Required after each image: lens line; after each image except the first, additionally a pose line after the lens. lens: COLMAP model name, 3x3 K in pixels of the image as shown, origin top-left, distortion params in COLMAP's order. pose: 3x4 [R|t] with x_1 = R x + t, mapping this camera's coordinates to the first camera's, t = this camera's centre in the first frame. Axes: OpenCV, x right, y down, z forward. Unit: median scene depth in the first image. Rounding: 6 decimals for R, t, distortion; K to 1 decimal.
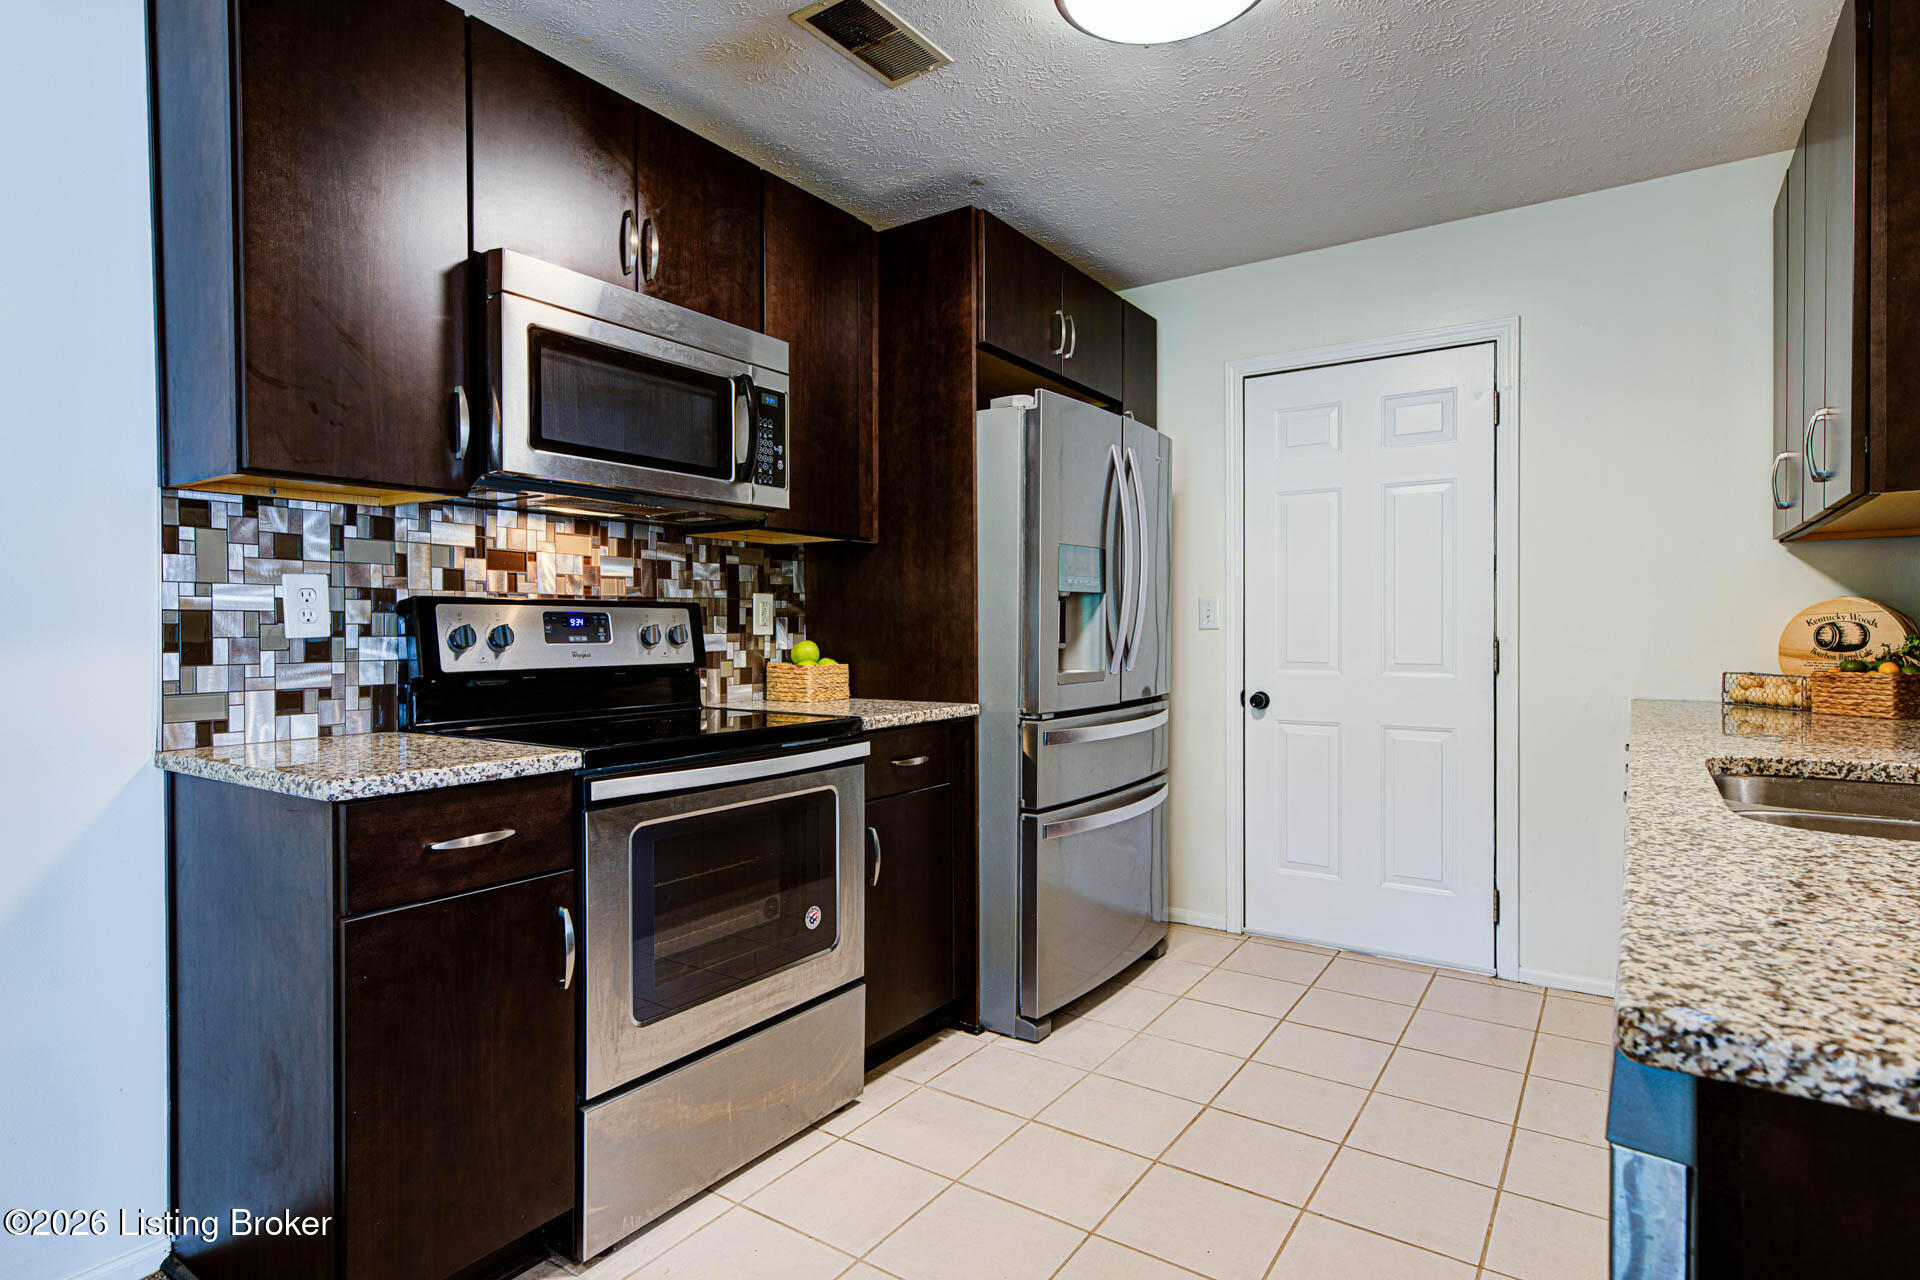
lens RADIAL K [[988.2, 0, 960.9], [0, 988.2, 635.0], [0, 0, 1]] dist [0.001760, 0.000035]
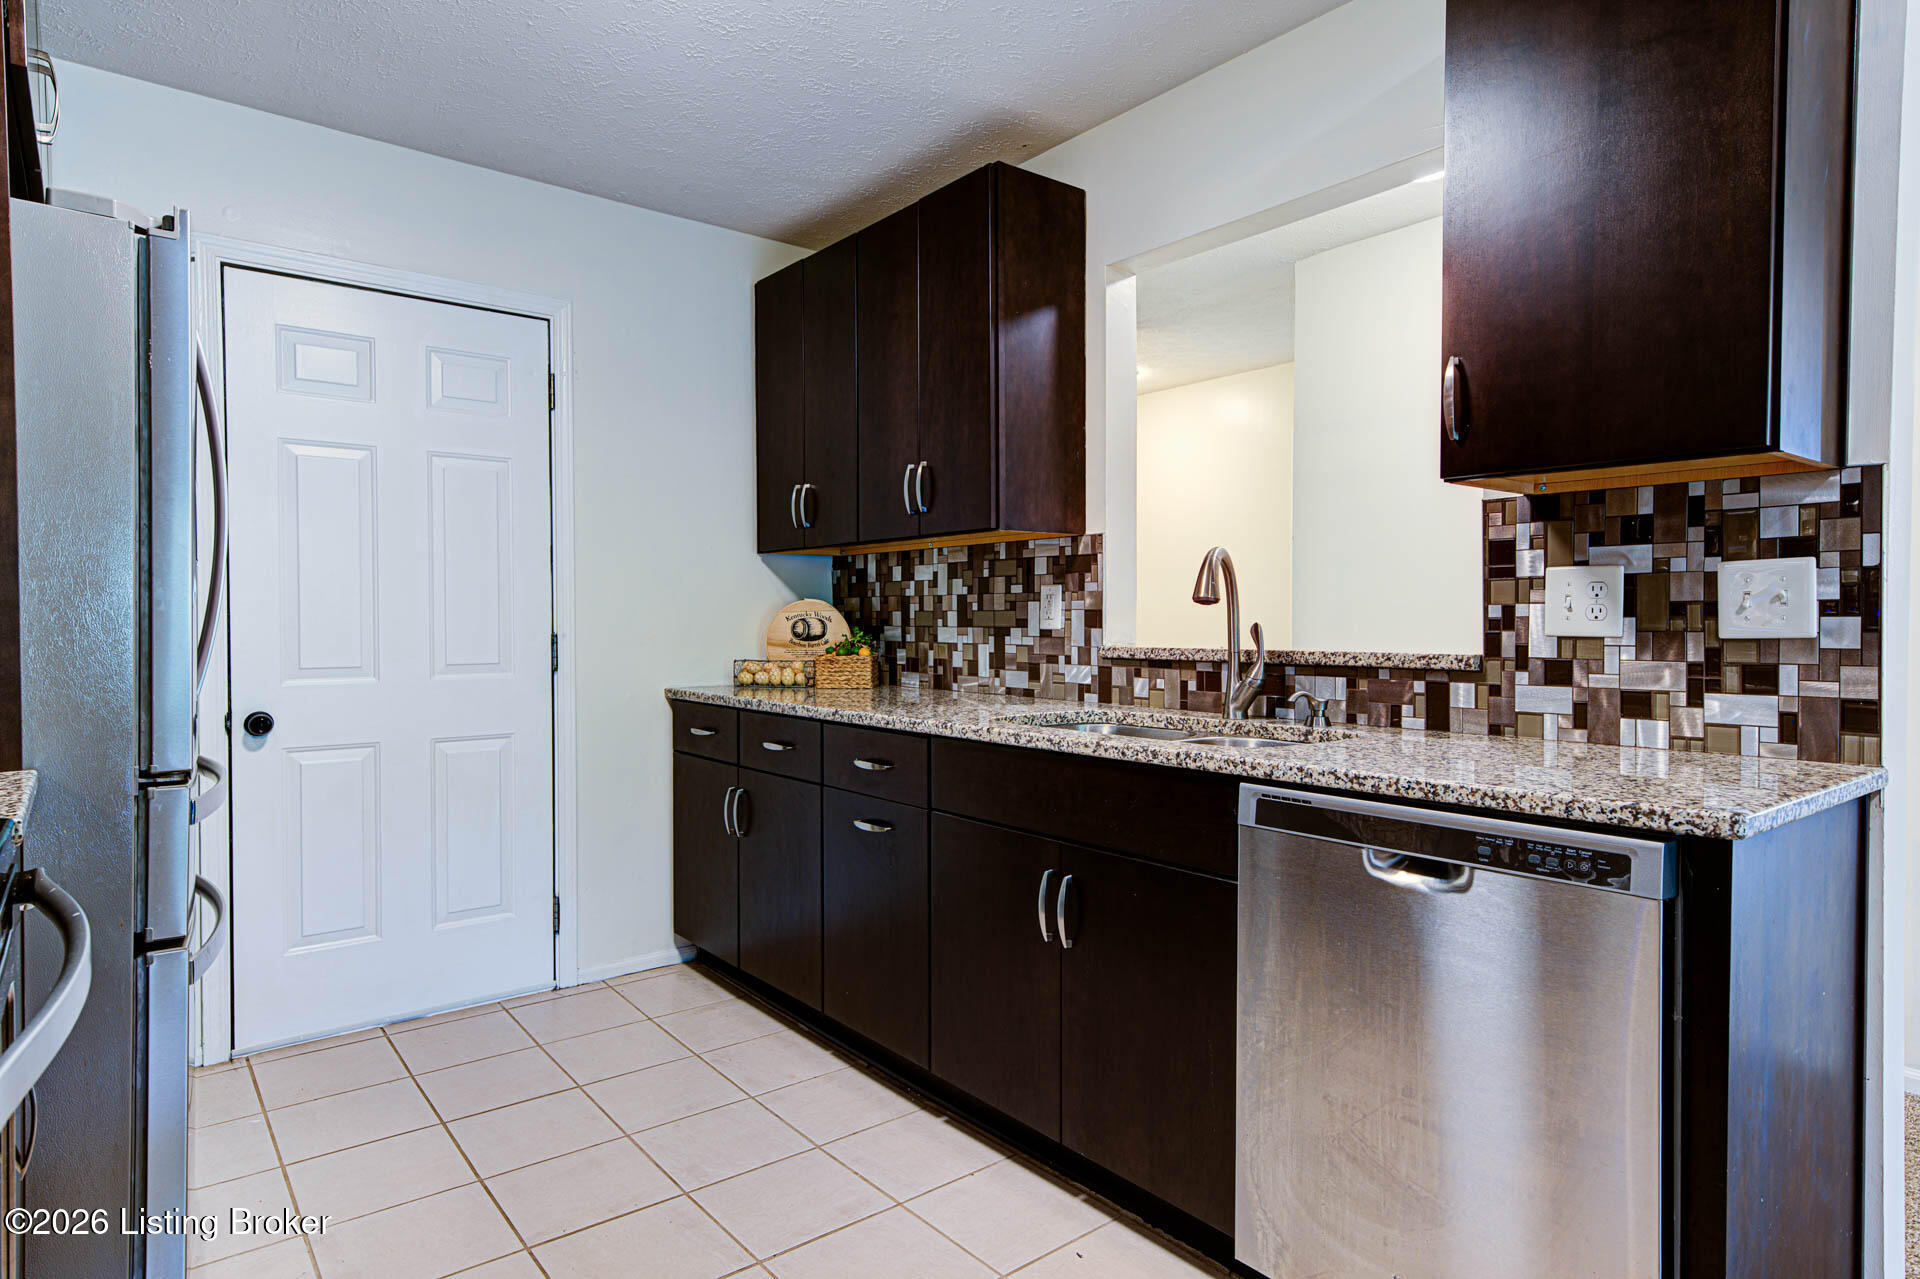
lens RADIAL K [[1064.2, 0, 959.8], [0, 1064.2, 641.7], [0, 0, 1]] dist [0.001828, 0.000397]
pose [[0.292376, -0.015865, 0.956172, -0.322283], [0.006769, 0.999872, 0.014521, -0.000915], [-0.956279, 0.002227, 0.292446, 0.328289]]
